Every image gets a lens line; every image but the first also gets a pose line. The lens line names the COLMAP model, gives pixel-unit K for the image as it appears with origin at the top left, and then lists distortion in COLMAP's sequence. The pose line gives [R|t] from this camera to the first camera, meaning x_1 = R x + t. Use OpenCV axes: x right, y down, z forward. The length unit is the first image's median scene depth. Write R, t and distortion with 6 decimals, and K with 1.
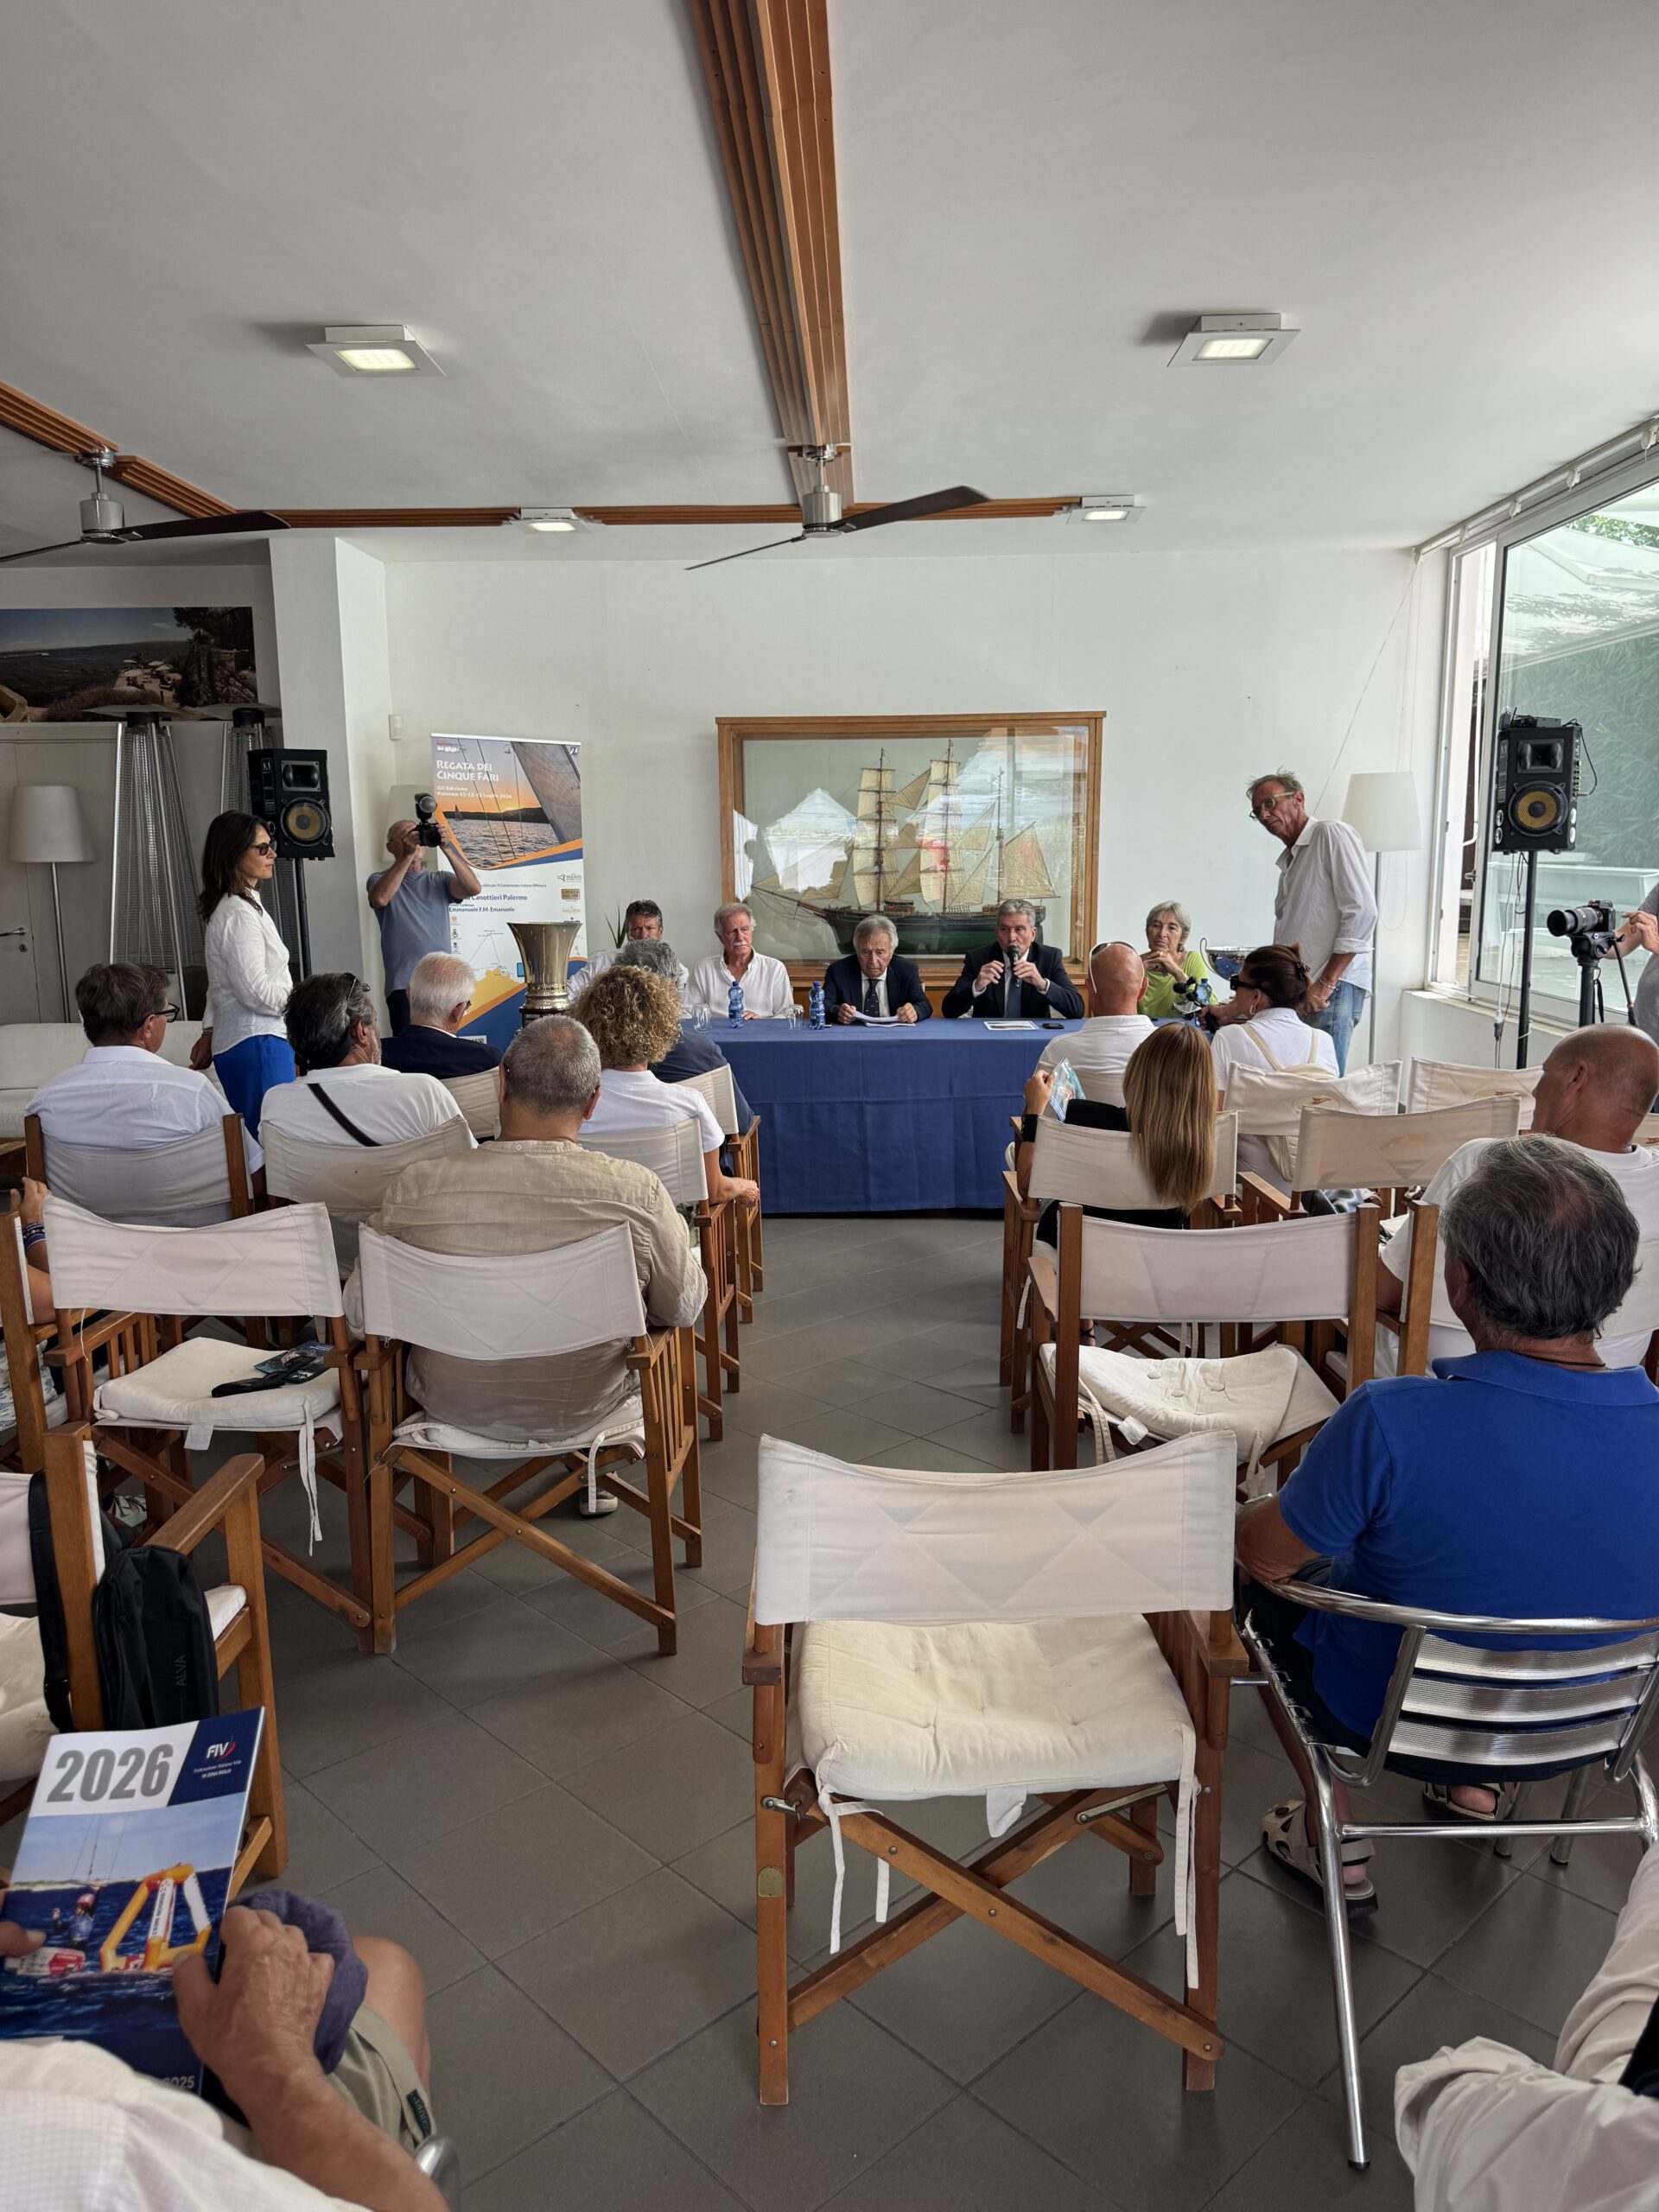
lens RADIAL K [[1544.1, 0, 827.1], [0, 1544.1, 1118.7], [0, 0, 1]] dist [0.115187, -0.257251]
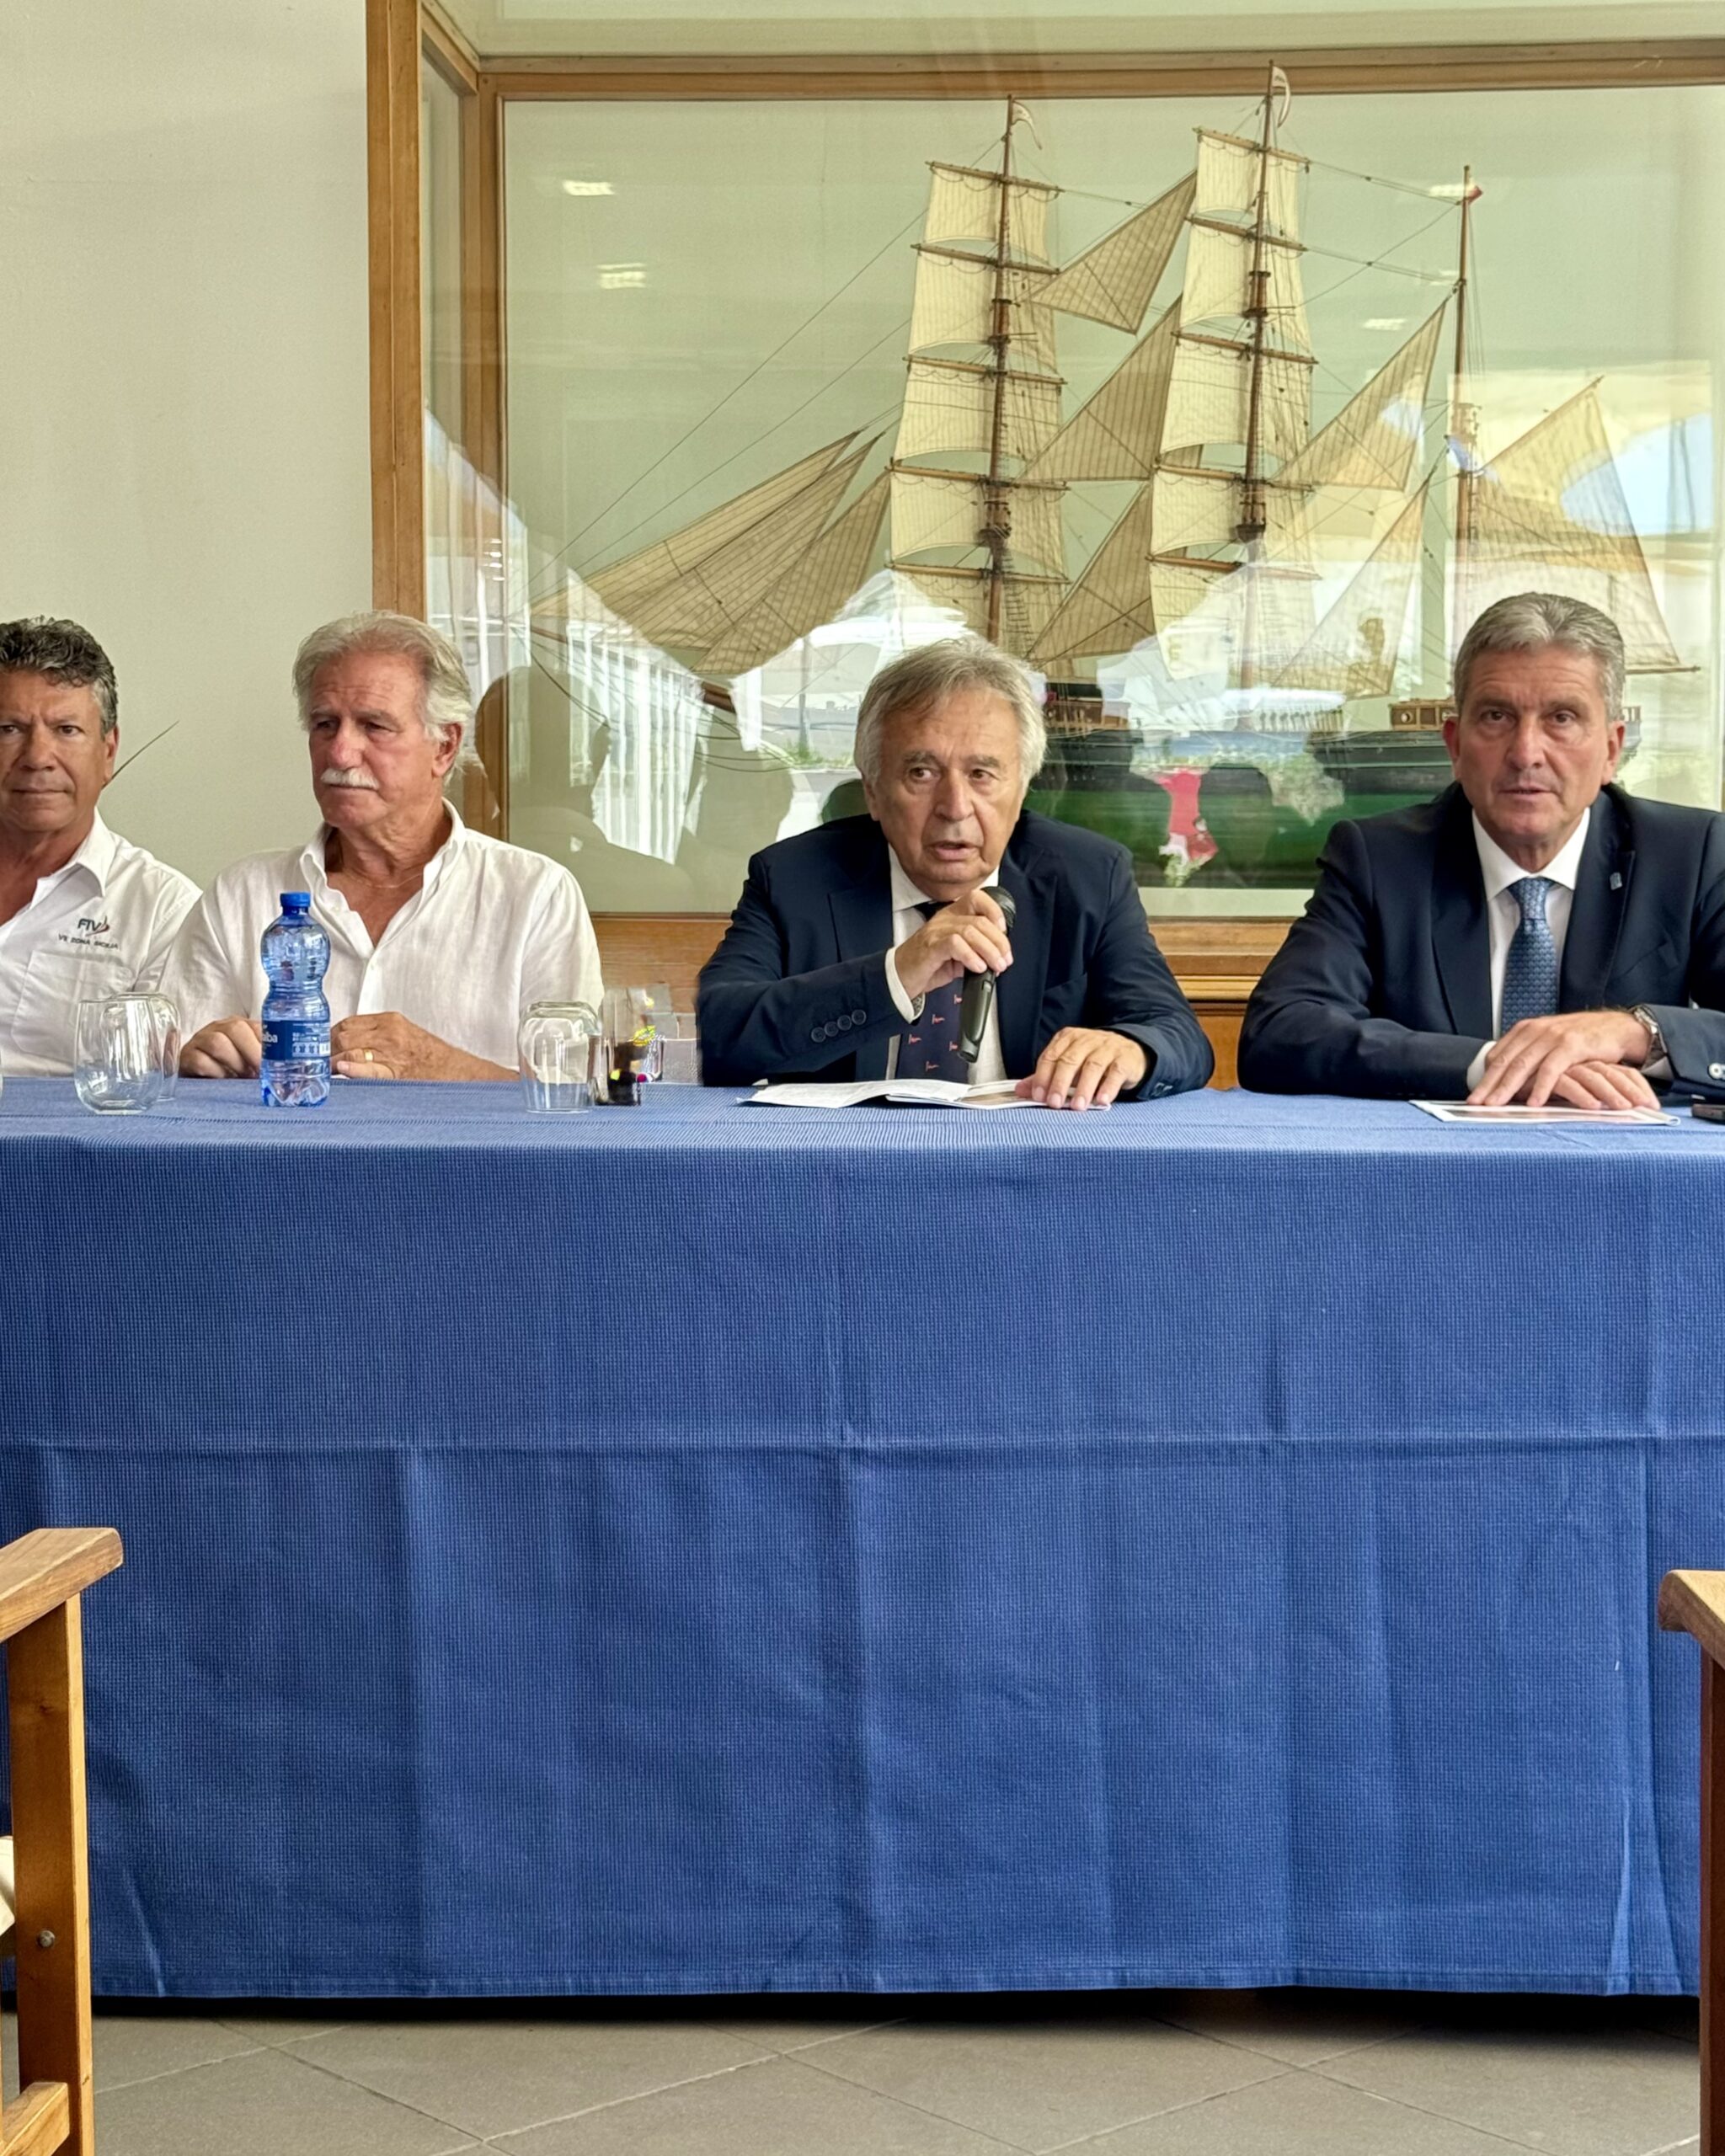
lens RADIAL K [[3583.8, 0, 743.7], [0, 3583.8, 1154.1], [0, 0, 1]] dist [0.023249, 0.218713]
pose [[0.998069, 0.017690, -0.059545, 0.037574], [-0.022942, 0.995793, -0.088708, -0.007879], [0.057726, 0.089903, 0.994276, 0.517521]]
